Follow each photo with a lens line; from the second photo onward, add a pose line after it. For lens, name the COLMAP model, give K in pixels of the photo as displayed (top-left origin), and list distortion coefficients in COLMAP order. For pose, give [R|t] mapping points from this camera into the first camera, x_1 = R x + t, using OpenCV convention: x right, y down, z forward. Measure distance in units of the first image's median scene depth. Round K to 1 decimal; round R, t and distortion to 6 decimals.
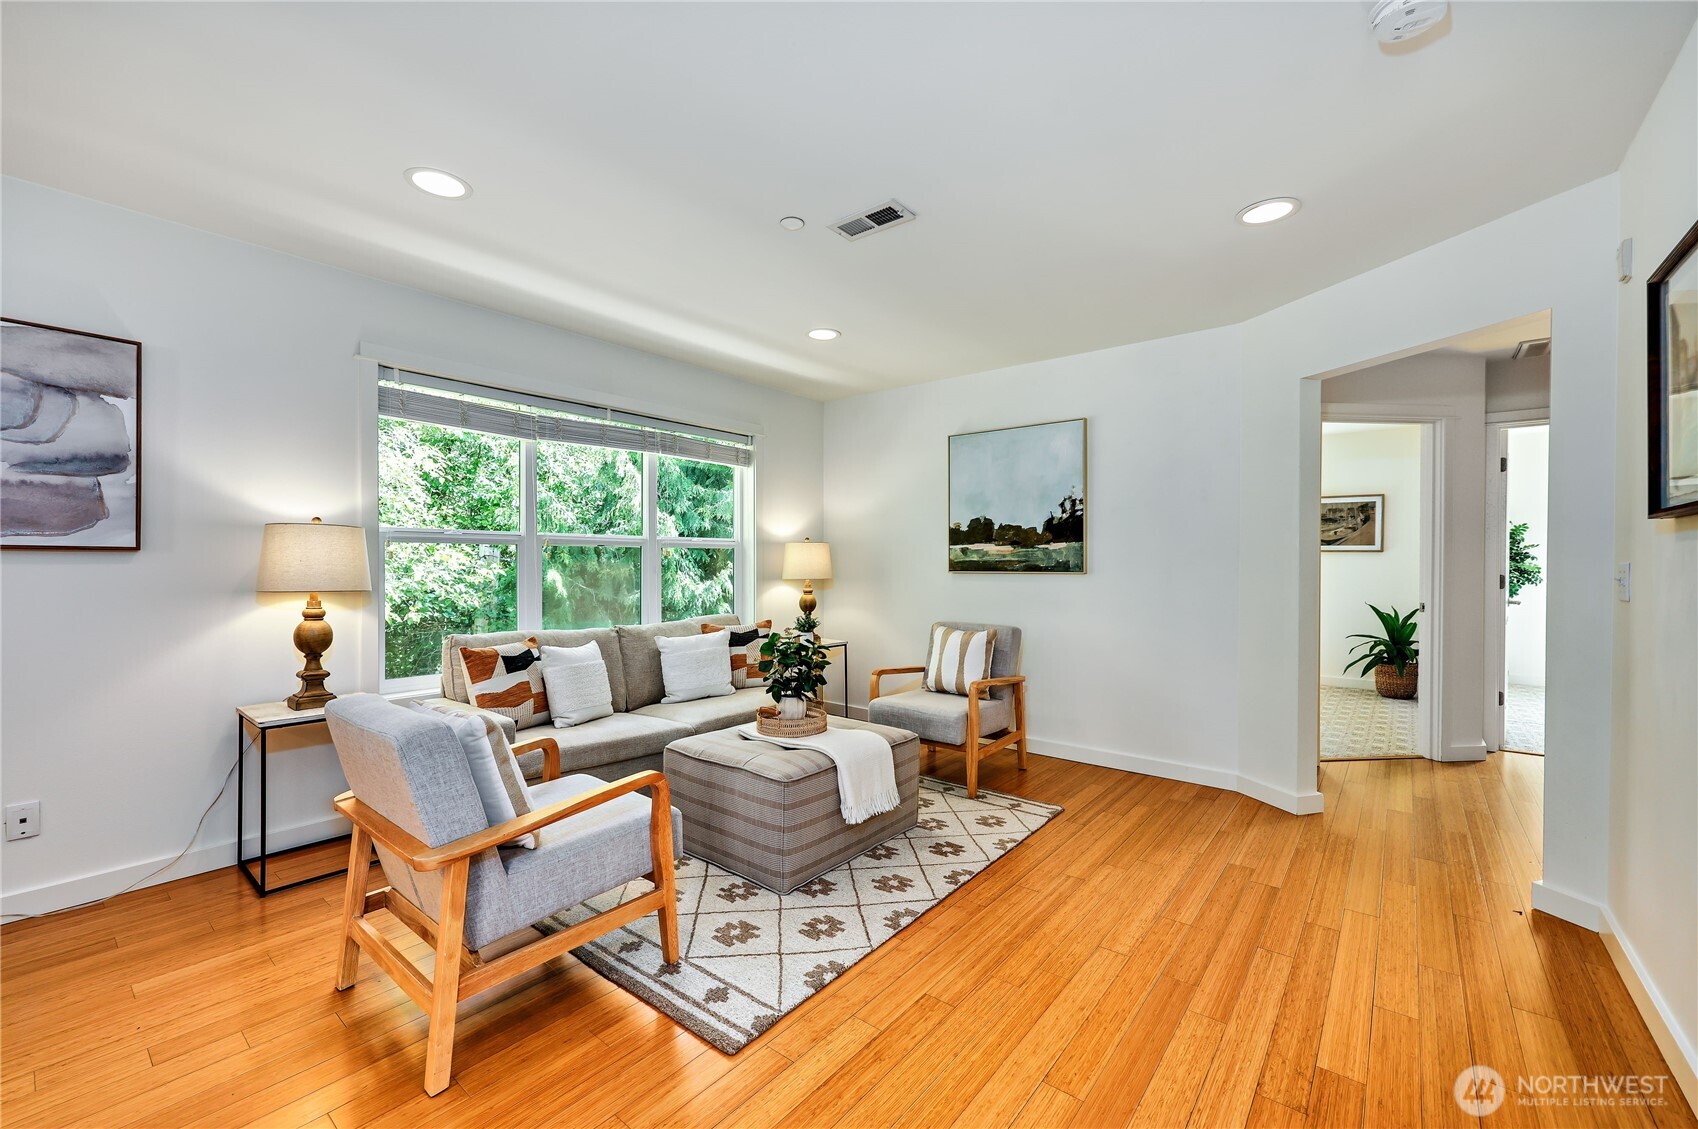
lens RADIAL K [[693.0, 0, 847.1], [0, 693.0, 566.1], [0, 0, 1]] dist [-0.000378, 0.000163]
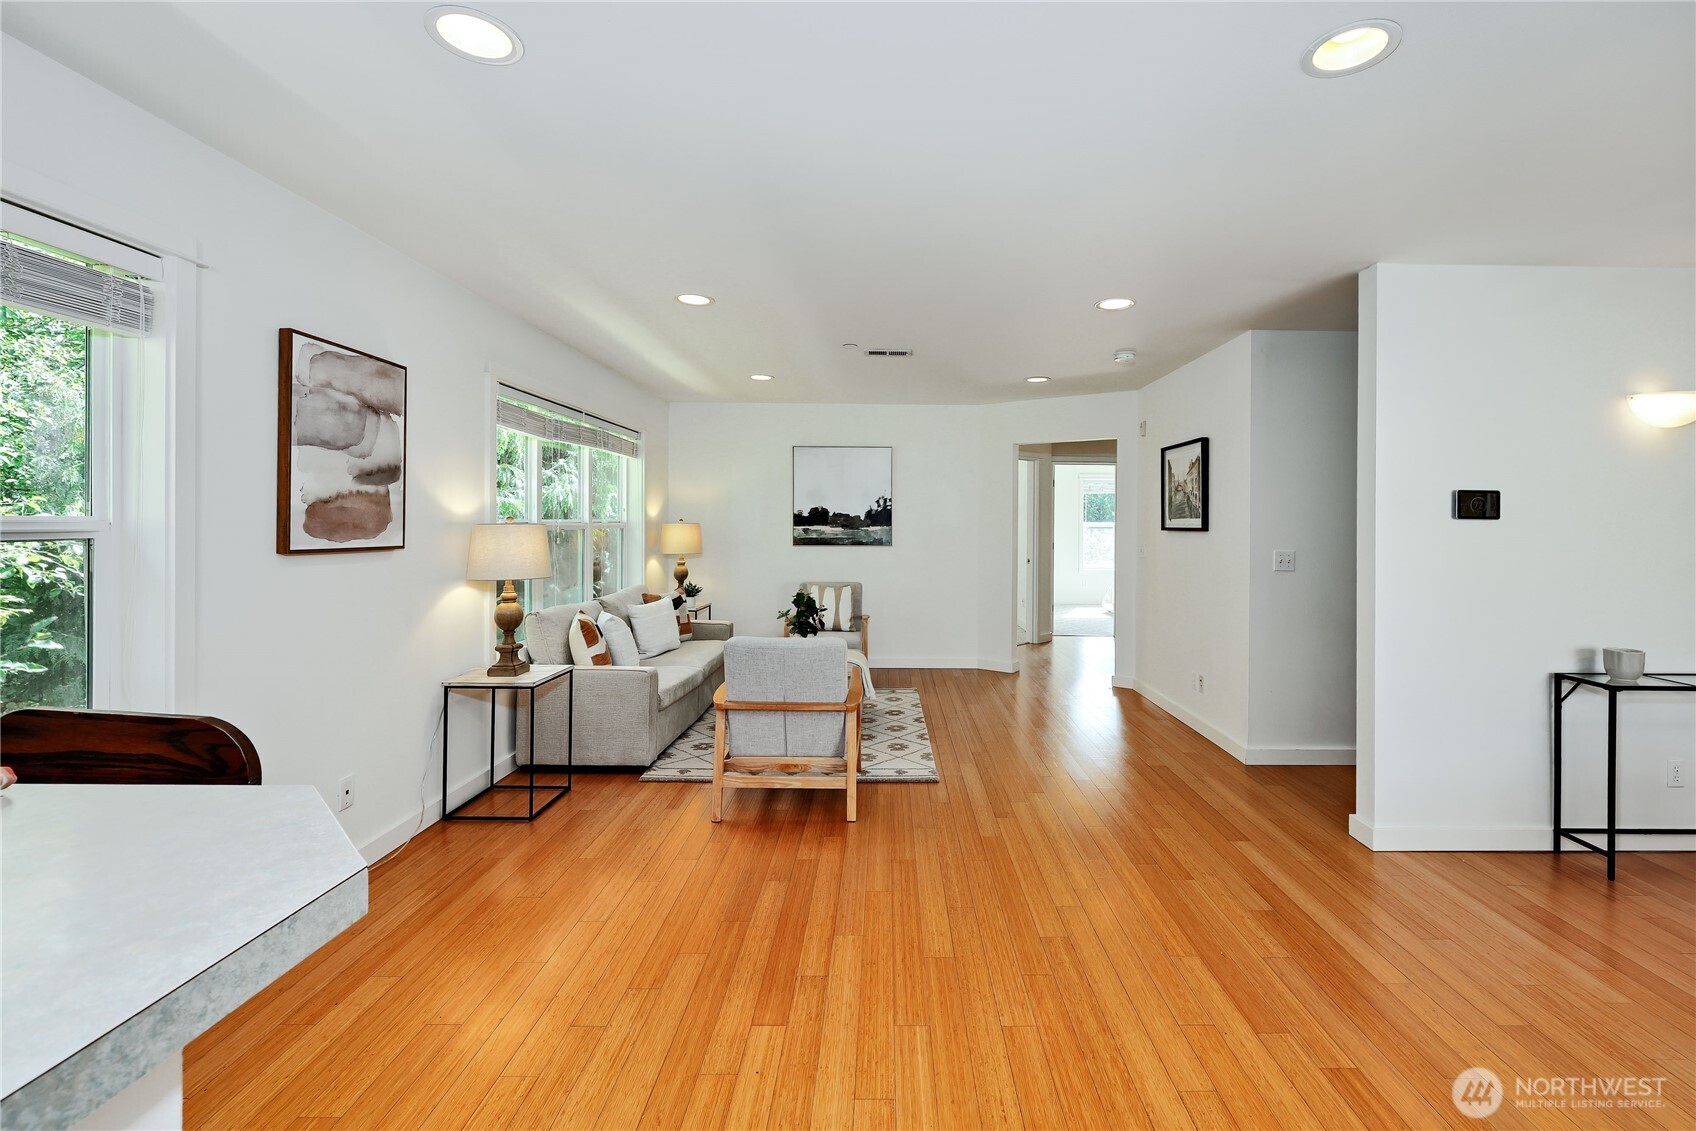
lens RADIAL K [[735.8, 0, 904.7], [0, 735.8, 525.2], [0, 0, 1]] dist [-0.000984, -0.000069]
pose [[0.760245, 0.002433, 0.649632, -0.931794], [-0.004430, 0.999989, 0.001440, -0.052352], [-0.649622, -0.003972, 0.760247, -0.360442]]
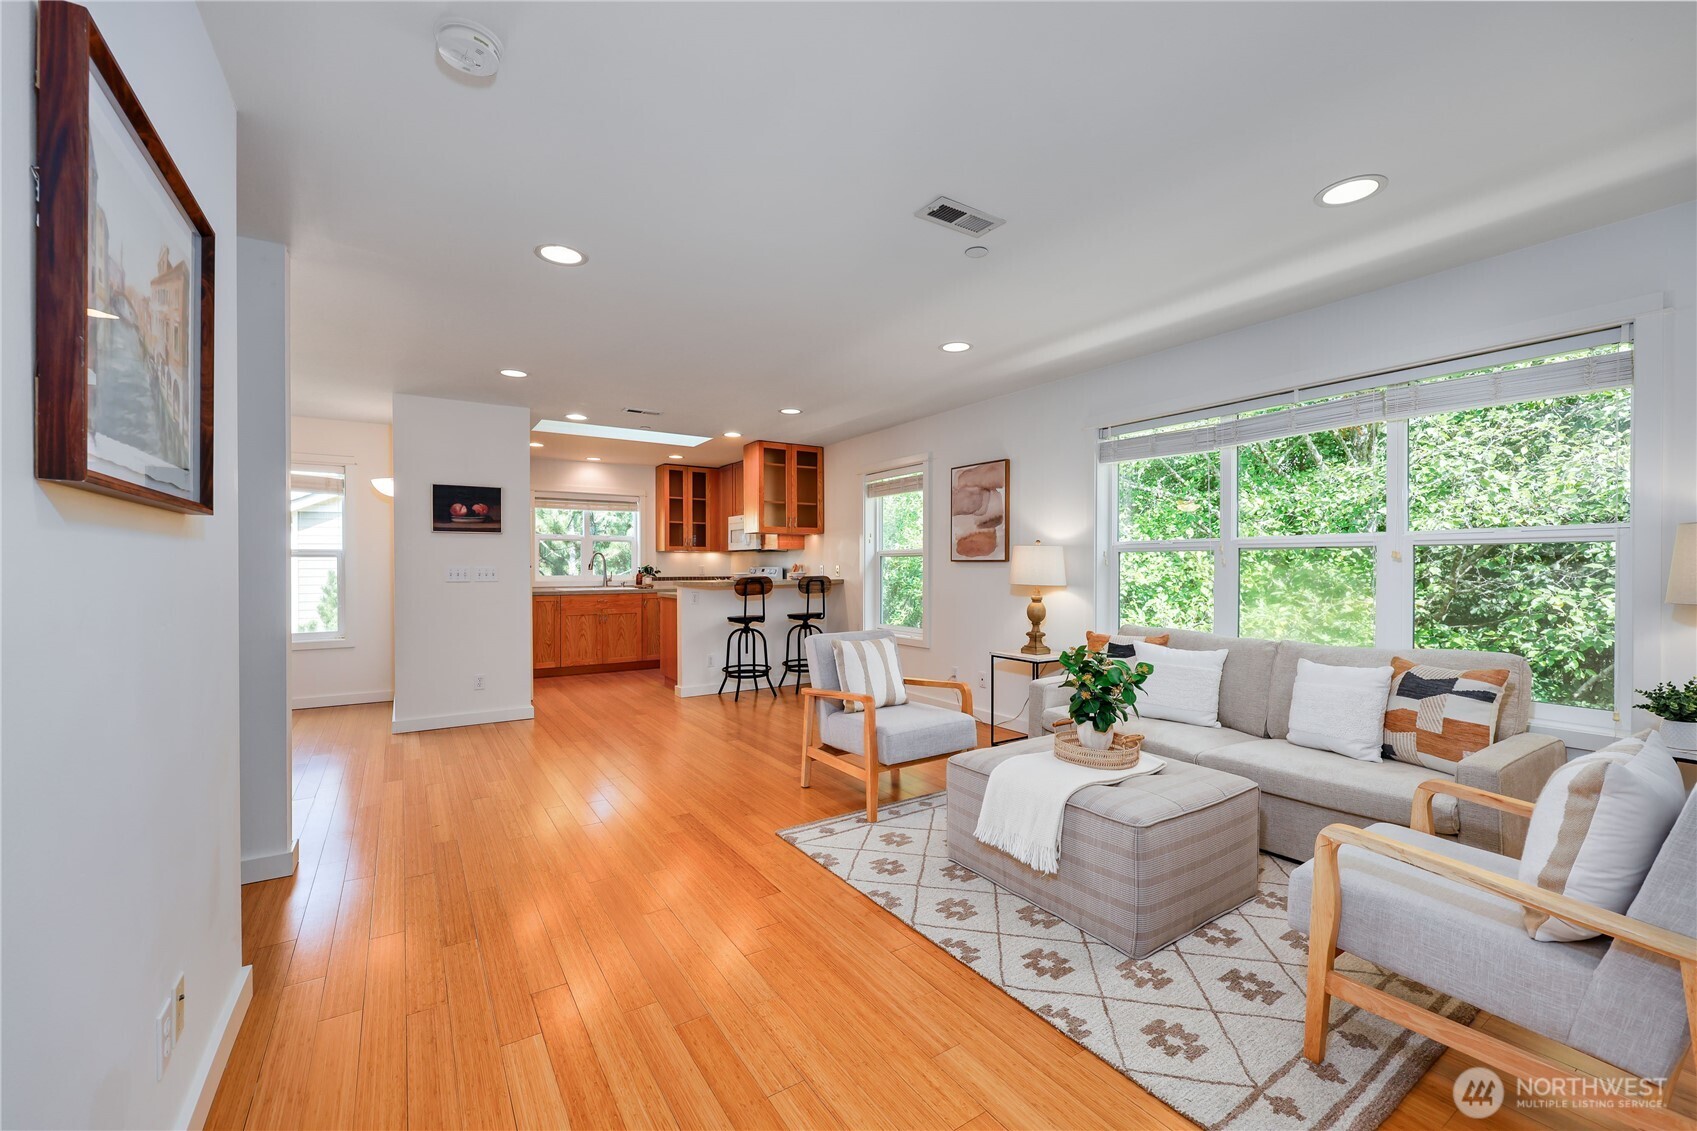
lens RADIAL K [[692.6, 0, 859.0], [0, 692.6, 570.5], [0, 0, 1]] dist [-0.000378, 0.000163]
pose [[-0.297043, 0.005752, -0.954847, 0.820736], [-0.004155, 0.999965, 0.007316, -0.007328], [0.954855, 0.006141, -0.297008, 0.941432]]
